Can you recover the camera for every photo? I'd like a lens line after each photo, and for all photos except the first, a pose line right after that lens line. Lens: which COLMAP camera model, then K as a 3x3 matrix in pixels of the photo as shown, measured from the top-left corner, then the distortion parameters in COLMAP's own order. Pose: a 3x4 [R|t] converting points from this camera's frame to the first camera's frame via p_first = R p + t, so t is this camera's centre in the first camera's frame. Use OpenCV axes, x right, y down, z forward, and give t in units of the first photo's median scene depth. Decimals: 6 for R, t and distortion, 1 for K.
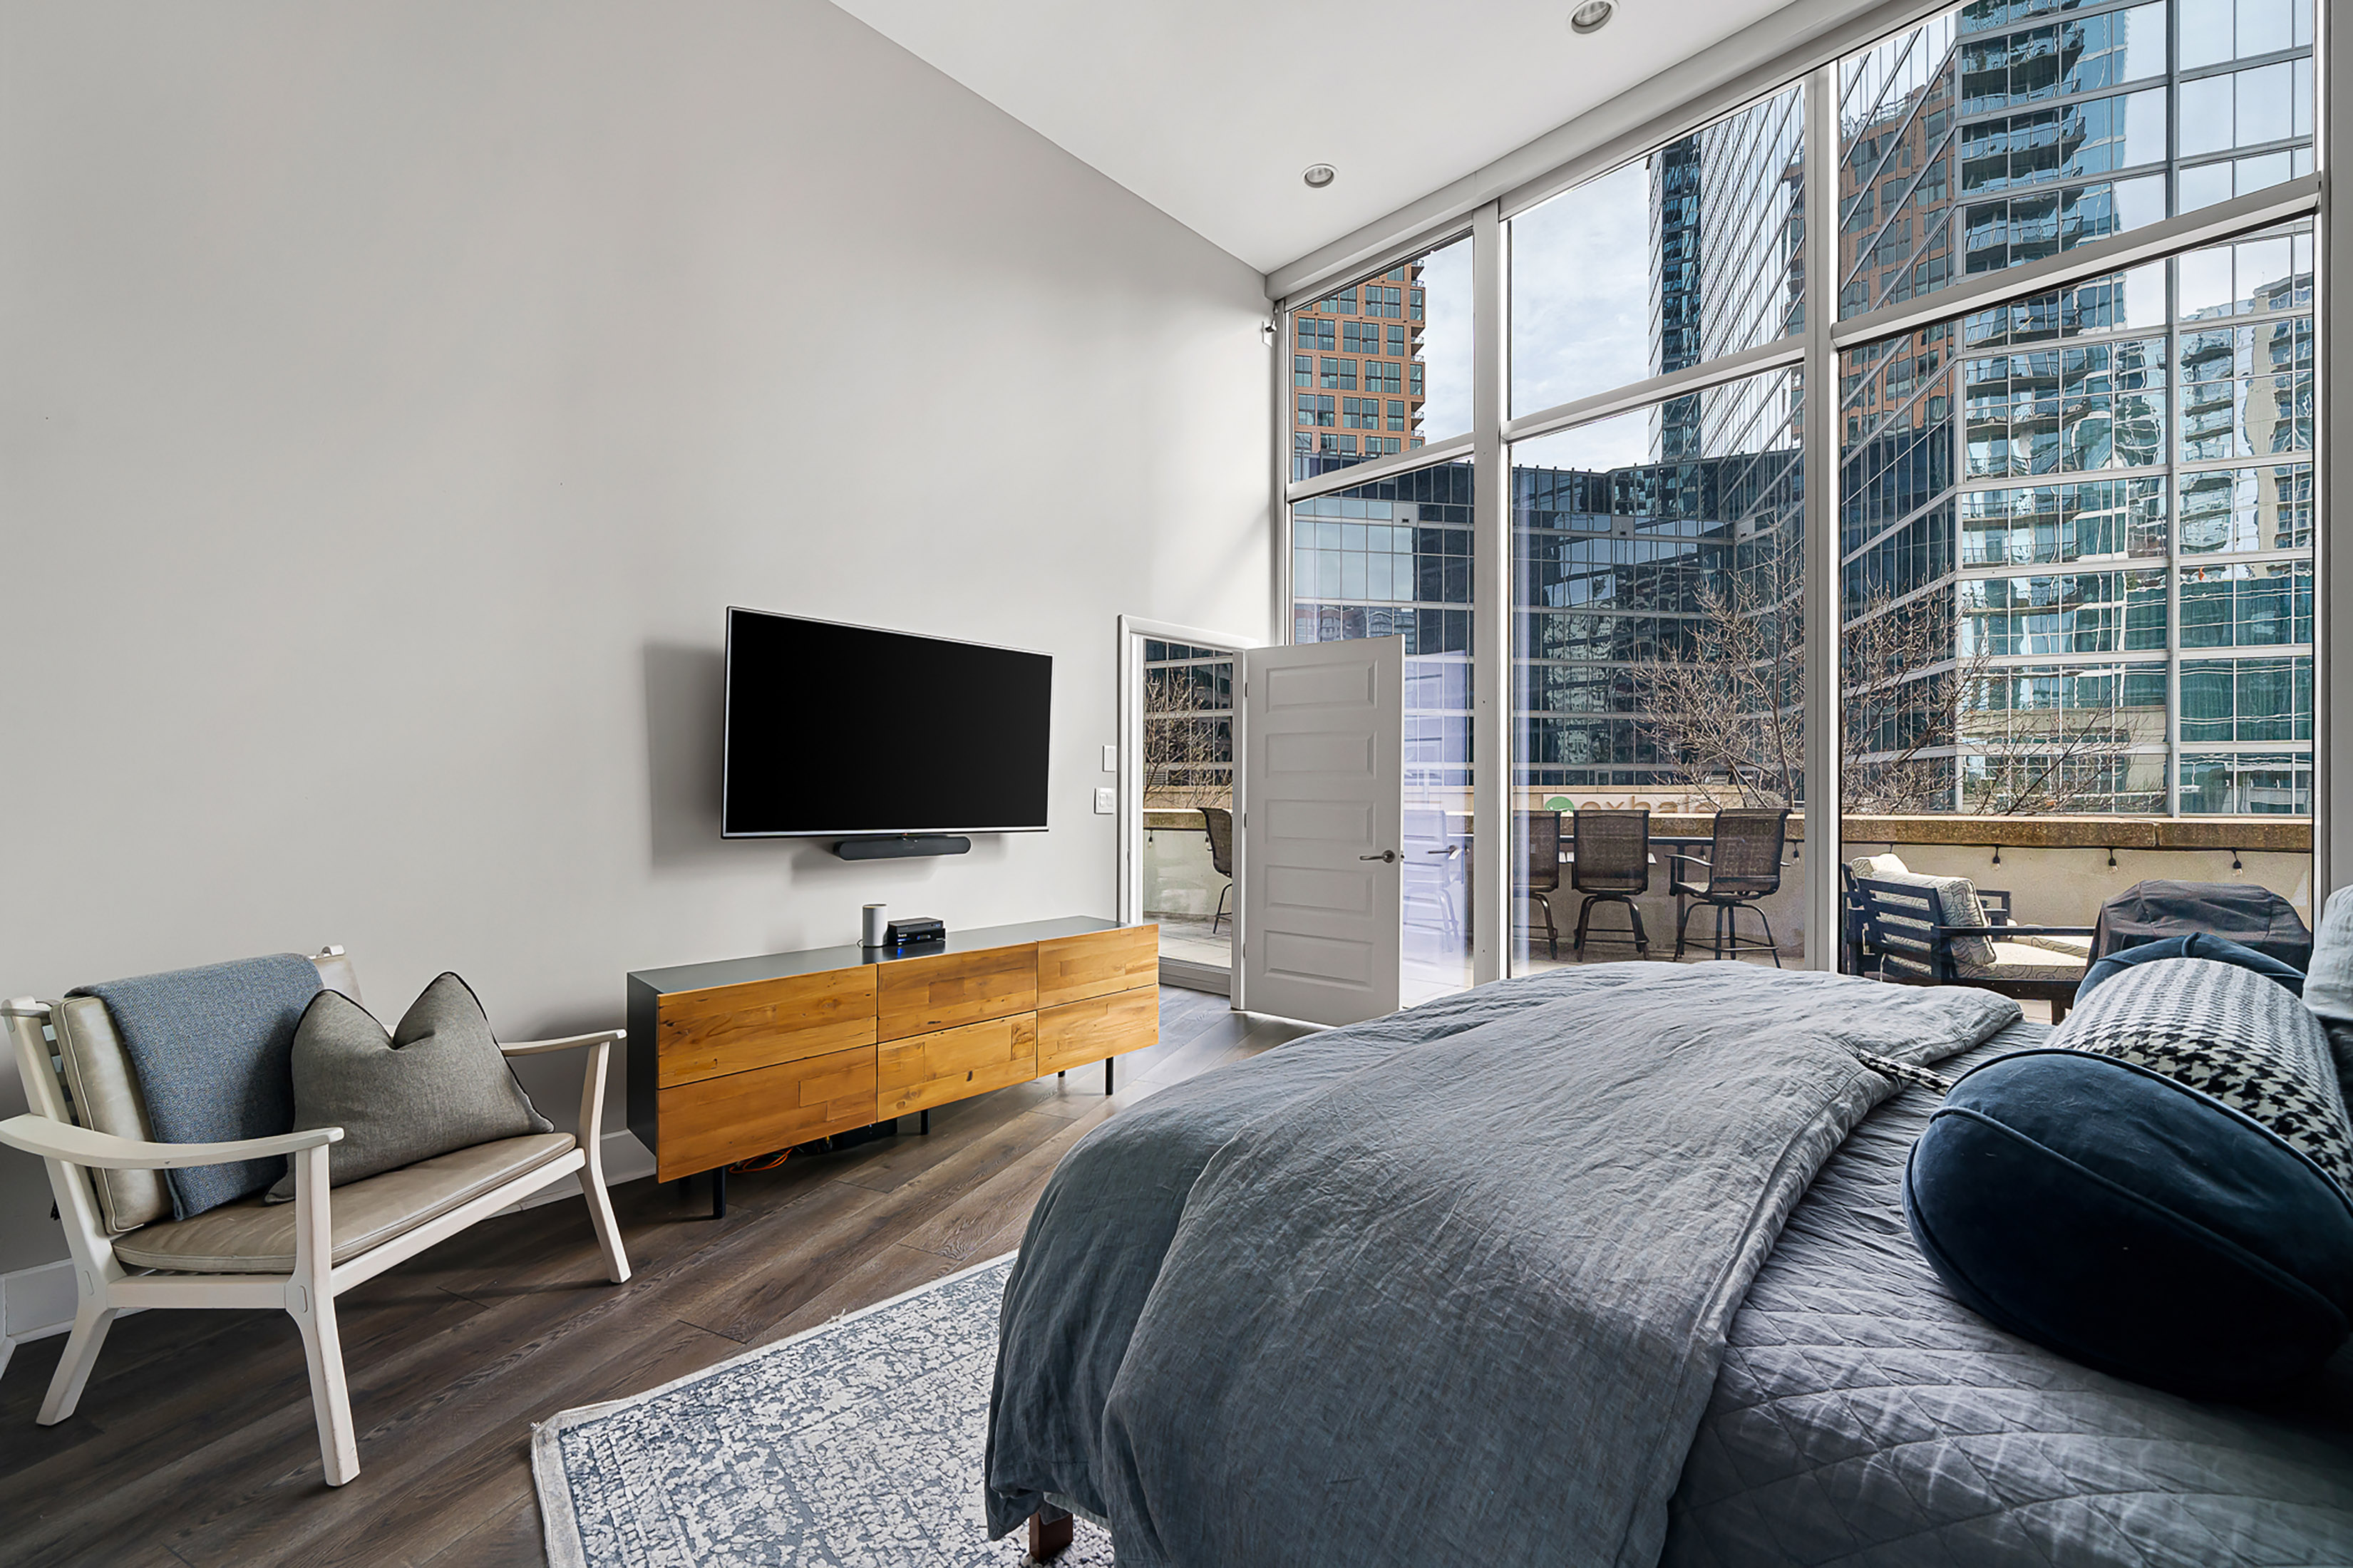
lens RADIAL K [[888.4, 0, 1172.6], [0, 888.4, 784.1], [0, 0, 1]] dist [0.000279, -0.000173]
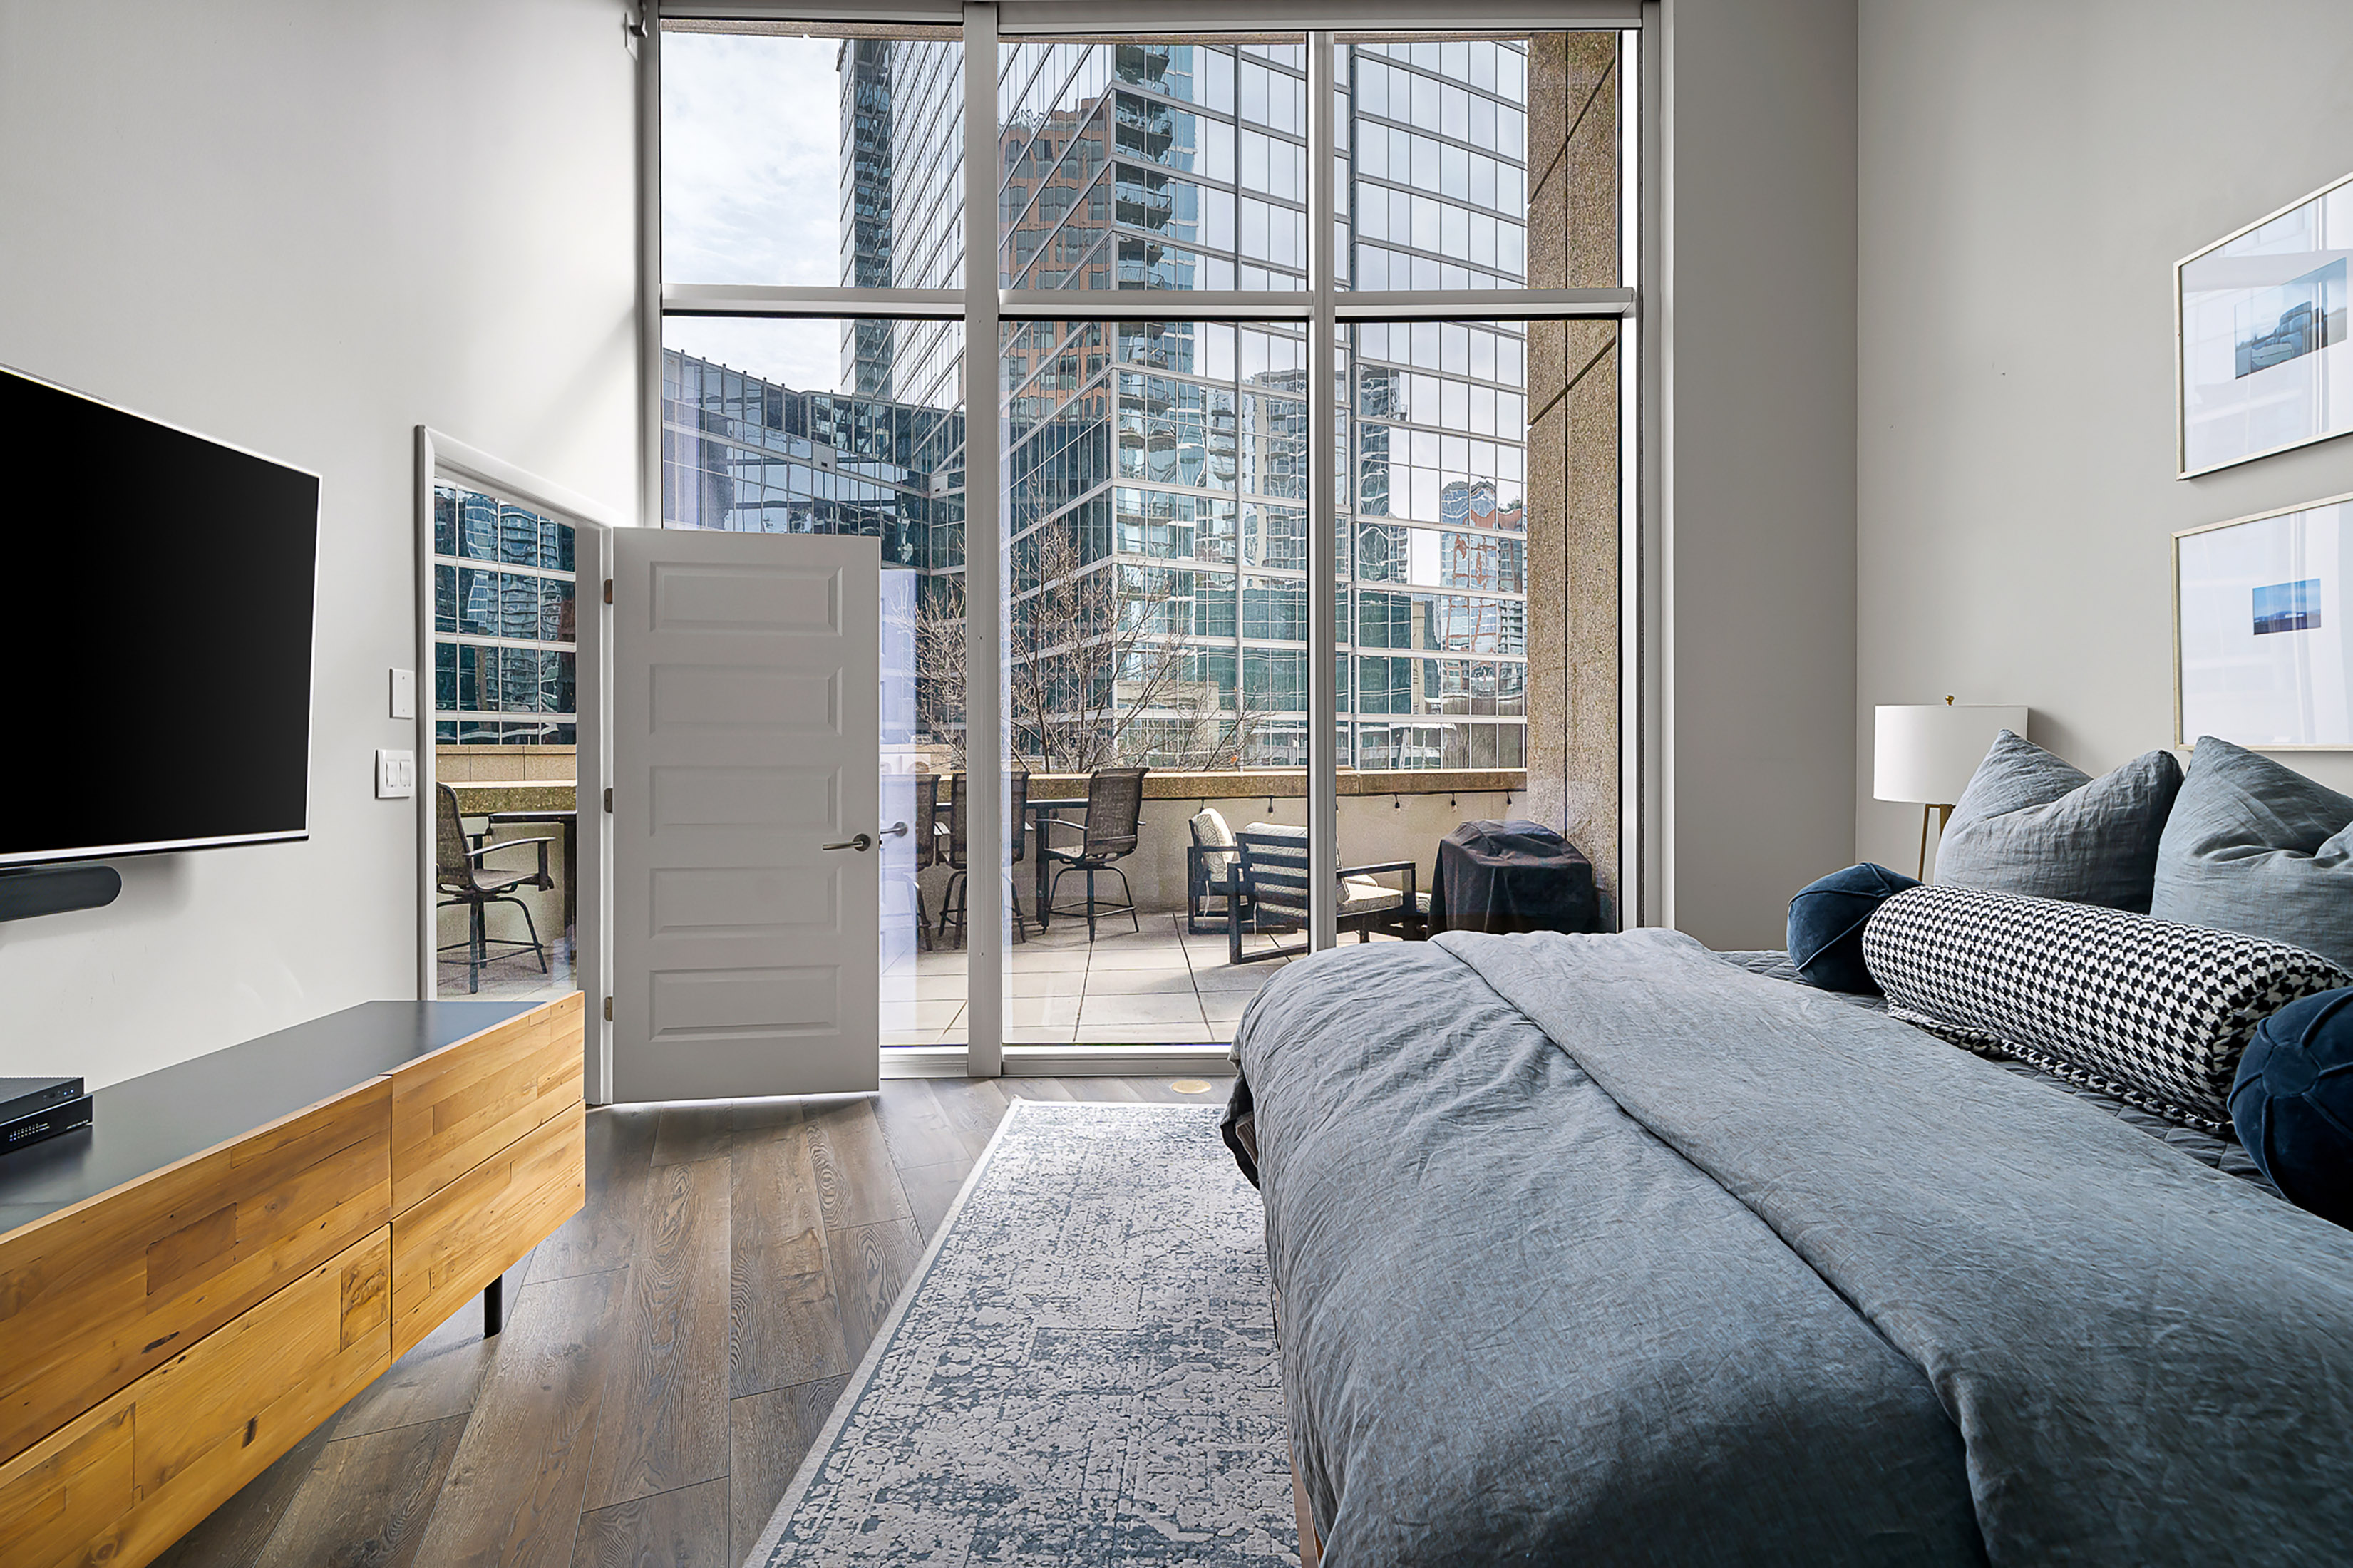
lens RADIAL K [[1037.8, 0, 1155.7], [0, 1037.8, 753.1], [0, 0, 1]] dist [0.001673, 0.000405]
pose [[0.696022, -0.005814, 0.717997, -0.034316], [-0.001800, 0.999950, 0.009842, -0.000061], [-0.718018, -0.008142, 0.695977, 0.042247]]
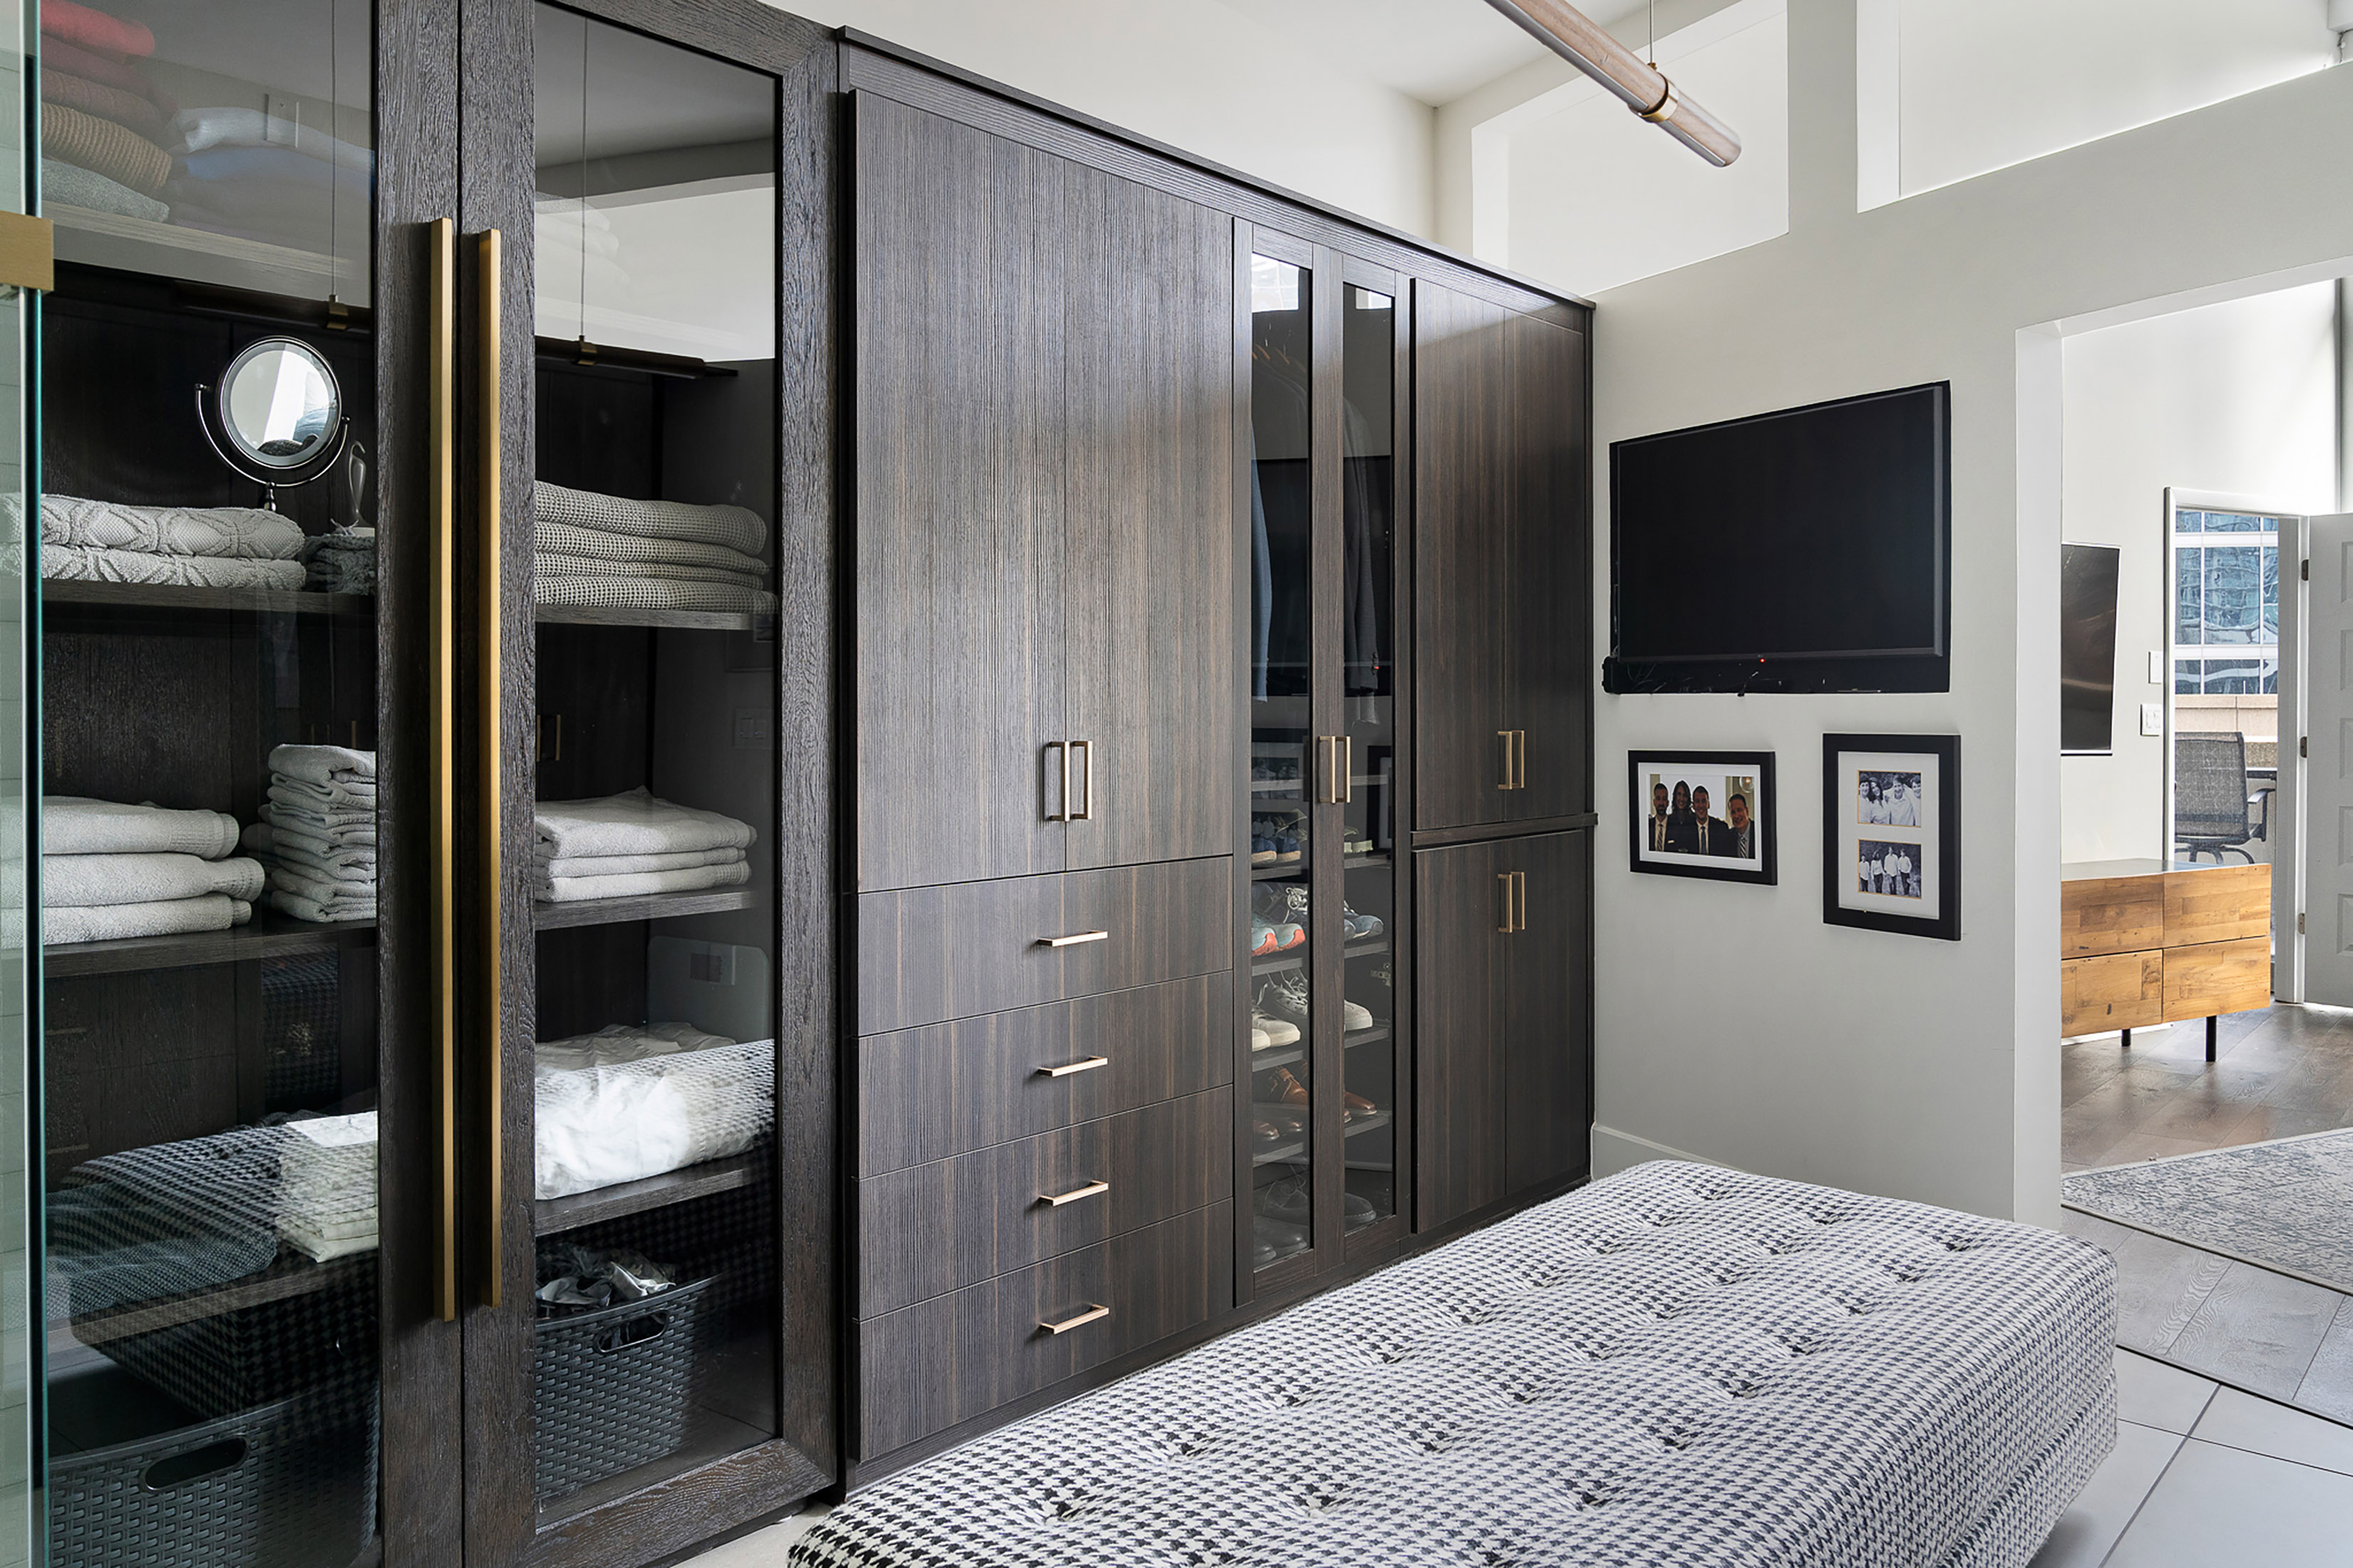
lens RADIAL K [[1771.4, 0, 1158.7], [0, 1771.4, 721.7], [0, 0, 1]] dist [-0.036790, 0.012422]
pose [[0.955866, 0.000750, -0.293803, -0.078951], [0.004391, 0.999849, 0.016837, -0.001668], [0.293771, -0.017384, 0.955718, -0.131547]]
